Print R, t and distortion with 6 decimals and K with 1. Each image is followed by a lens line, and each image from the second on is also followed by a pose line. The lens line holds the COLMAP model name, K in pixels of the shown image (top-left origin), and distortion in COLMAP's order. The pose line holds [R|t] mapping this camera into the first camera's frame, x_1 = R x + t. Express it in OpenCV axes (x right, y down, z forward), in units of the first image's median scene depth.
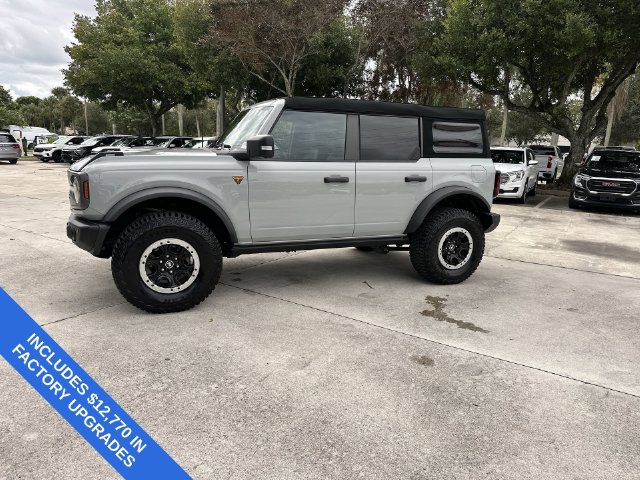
lens RADIAL K [[450.6, 0, 318.6], [0, 450.6, 241.9], [0, 0, 1]] dist [0.038318, -0.049248]
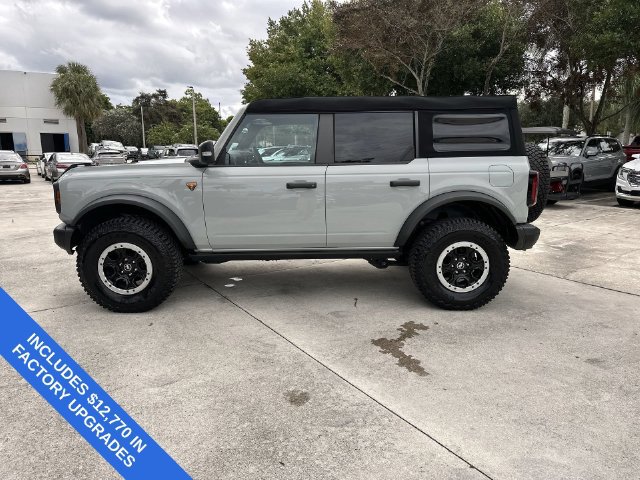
lens RADIAL K [[450.0, 0, 320.0], [0, 450.0, 240.0], [0, 0, 1]] dist [0.037106, -0.045379]
pose [[0.925941, 0.034777, -0.376063, 0.372630], [-0.039295, 0.999218, -0.004349, -0.020768], [0.375618, 0.018805, 0.926584, 0.142156]]
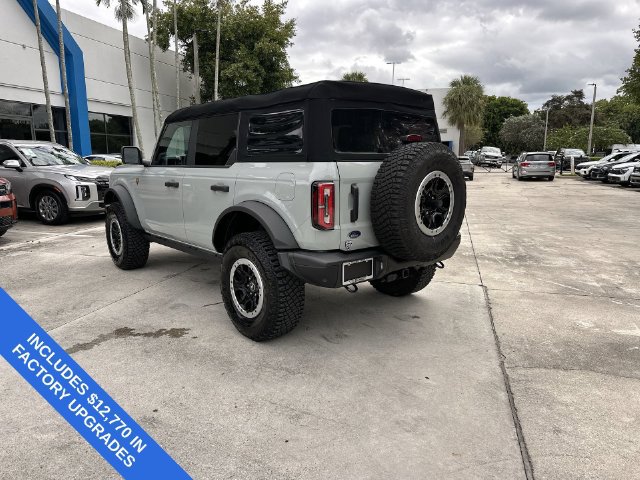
lens RADIAL K [[450.0, 0, 320.0], [0, 450.0, 240.0], [0, 0, 1]] dist [0.037106, -0.045379]
pose [[0.301081, 0.135067, -0.943985, 1.003617], [-0.177795, 0.980511, 0.083586, -0.140719], [0.936877, 0.142670, 0.319228, 0.878221]]
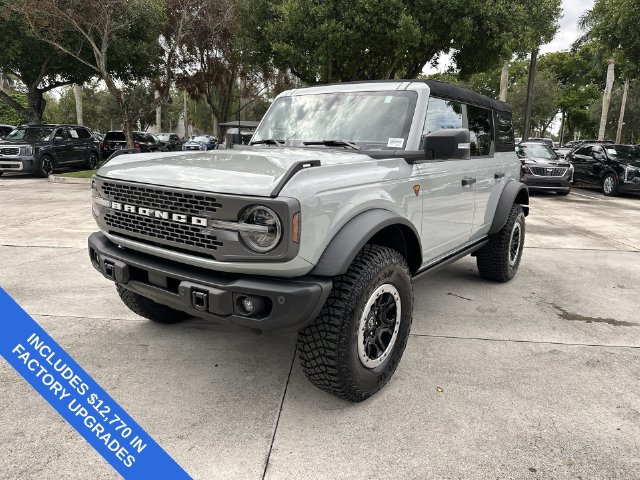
lens RADIAL K [[450.8, 0, 322.2], [0, 450.8, 238.4], [0, 0, 1]] dist [0.036976, -0.068844]
pose [[0.865351, -0.114846, 0.487829, -0.541884], [0.104709, 0.993338, 0.048113, -0.088527], [-0.490105, 0.009446, 0.871612, 0.348245]]
